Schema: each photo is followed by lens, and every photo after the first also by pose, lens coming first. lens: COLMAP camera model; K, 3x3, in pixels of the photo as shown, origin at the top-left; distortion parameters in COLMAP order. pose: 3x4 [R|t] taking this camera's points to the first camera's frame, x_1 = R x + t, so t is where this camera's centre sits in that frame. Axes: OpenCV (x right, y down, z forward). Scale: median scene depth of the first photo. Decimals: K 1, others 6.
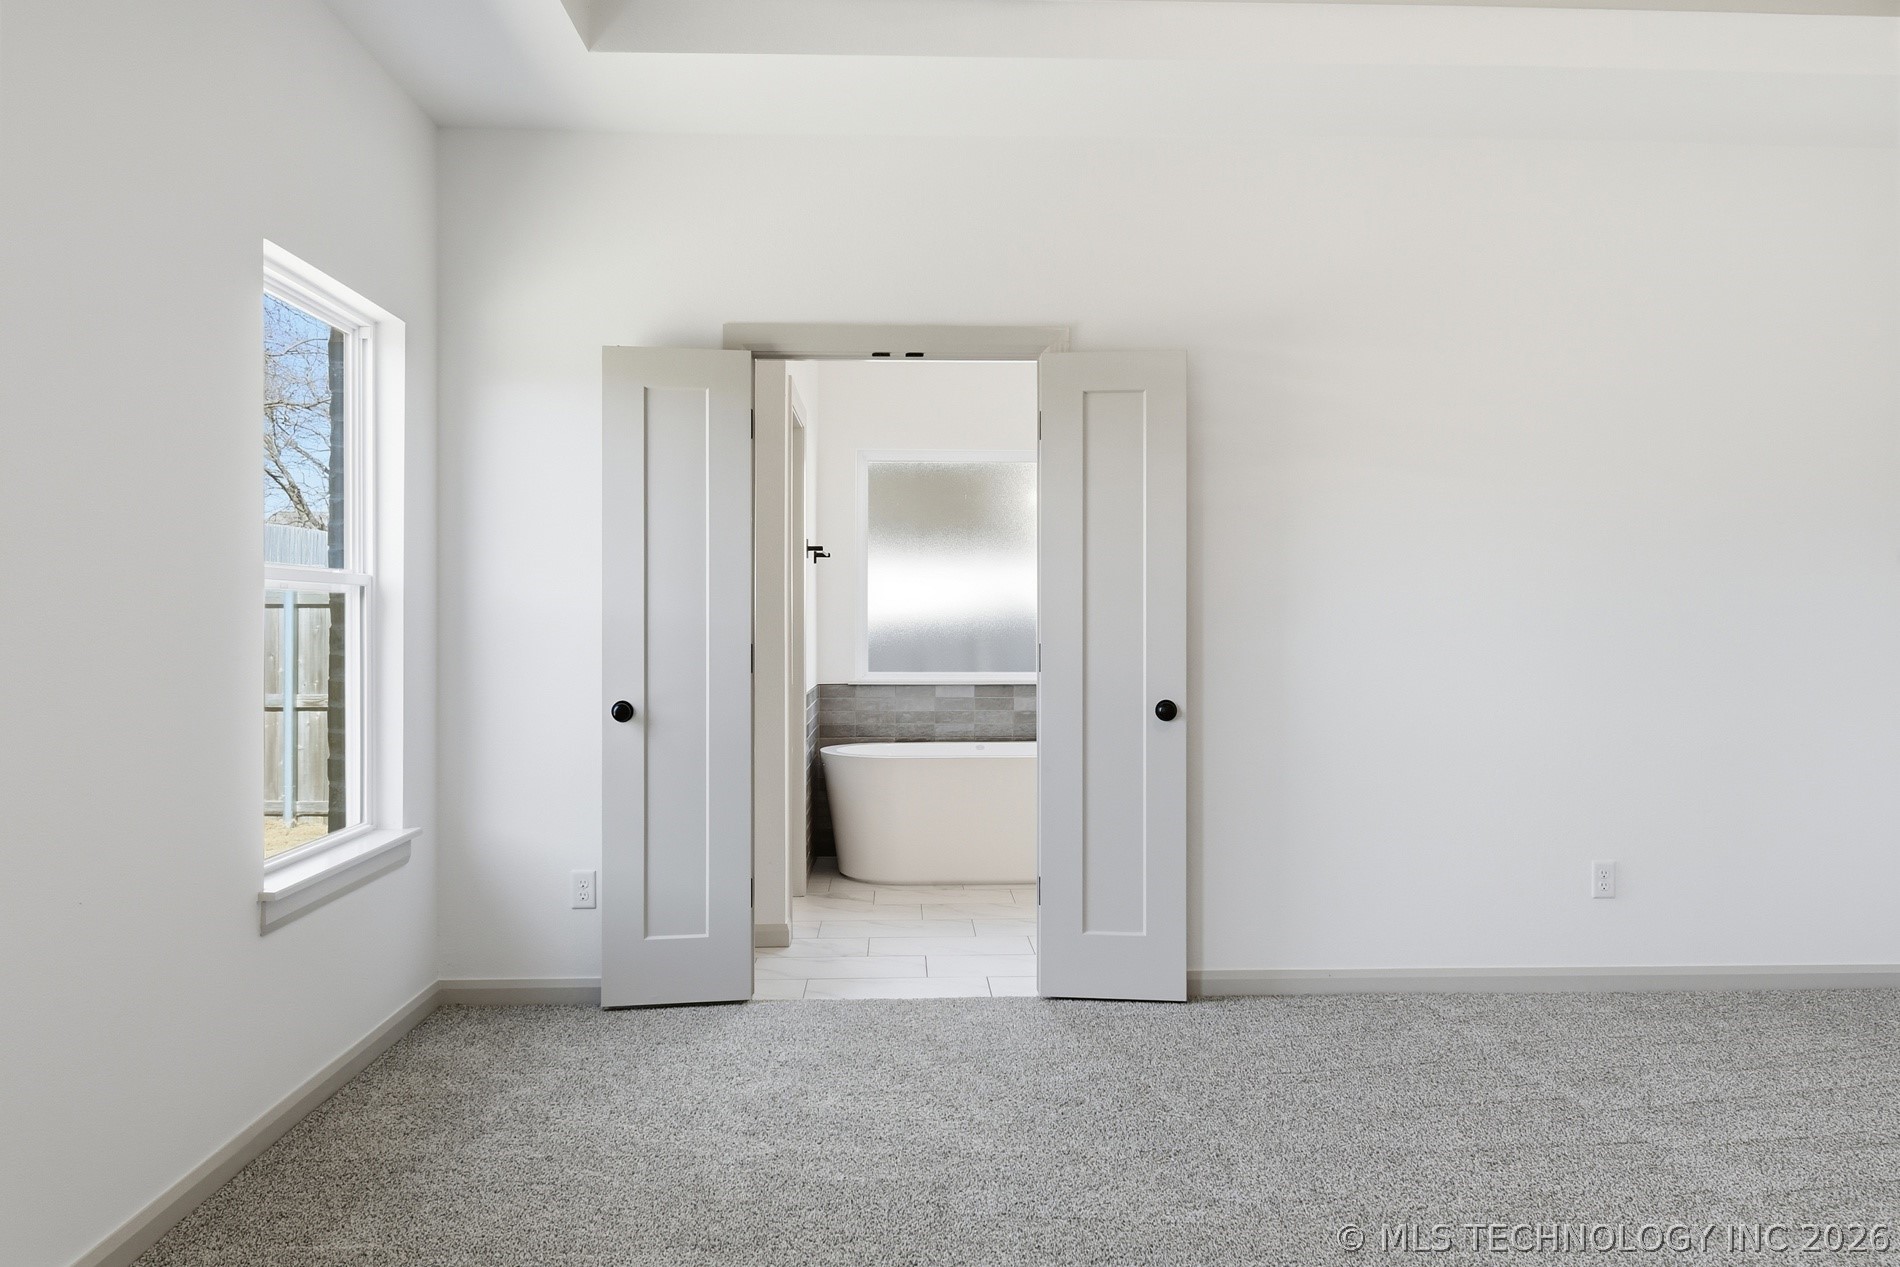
lens RADIAL K [[1370.5, 0, 950.0], [0, 1370.5, 633.5], [0, 0, 1]] dist [0.002724, 0.000545]
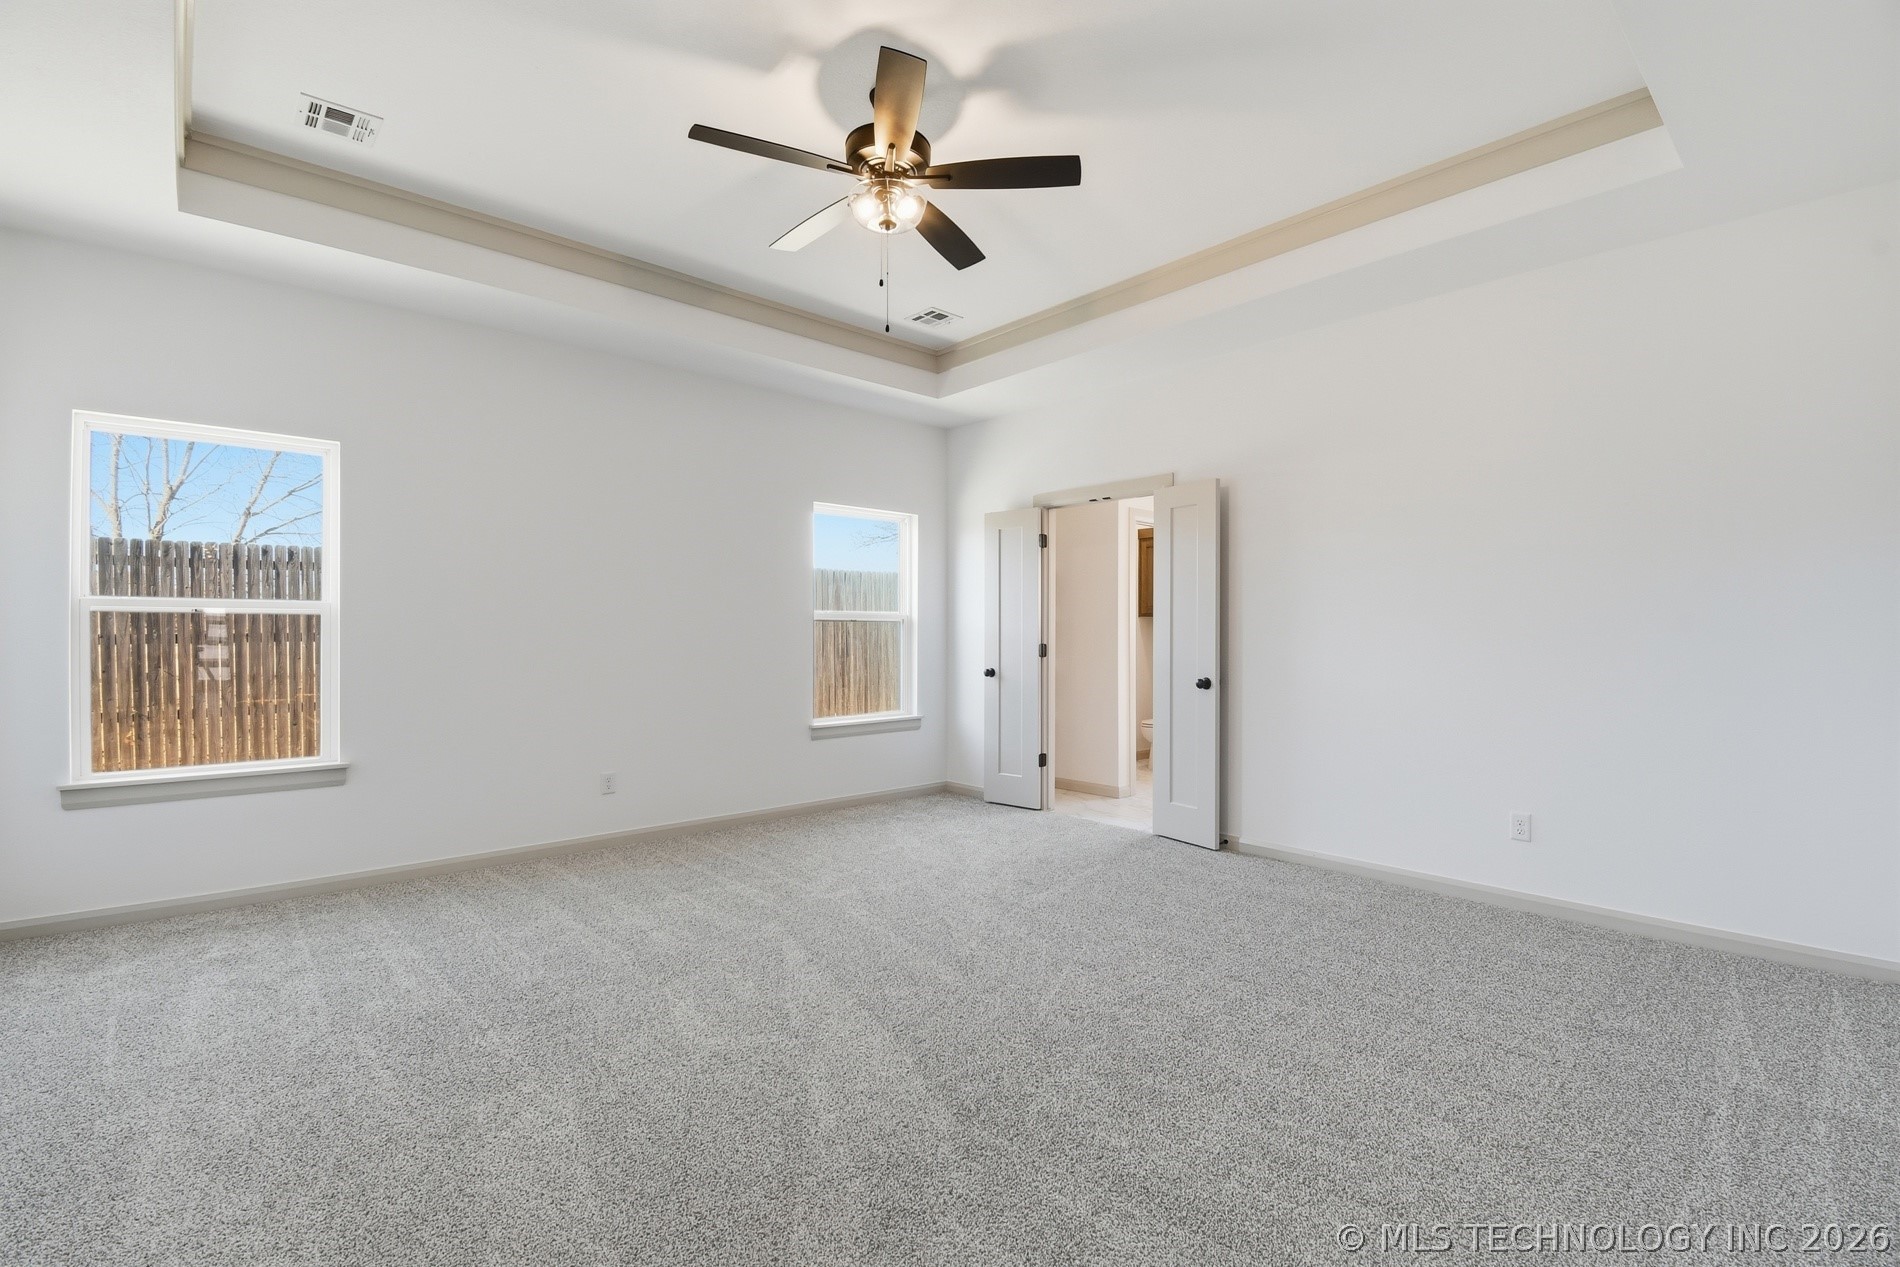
lens RADIAL K [[835.1, 0, 952.5], [0, 835.1, 640.4], [0, 0, 1]] dist [-0.001959, -0.000459]
pose [[0.649613, 0.007591, -0.760228, 0.769944], [-0.005540, 0.999971, 0.005251, -0.003891], [0.760245, 0.000800, 0.649636, 0.047242]]
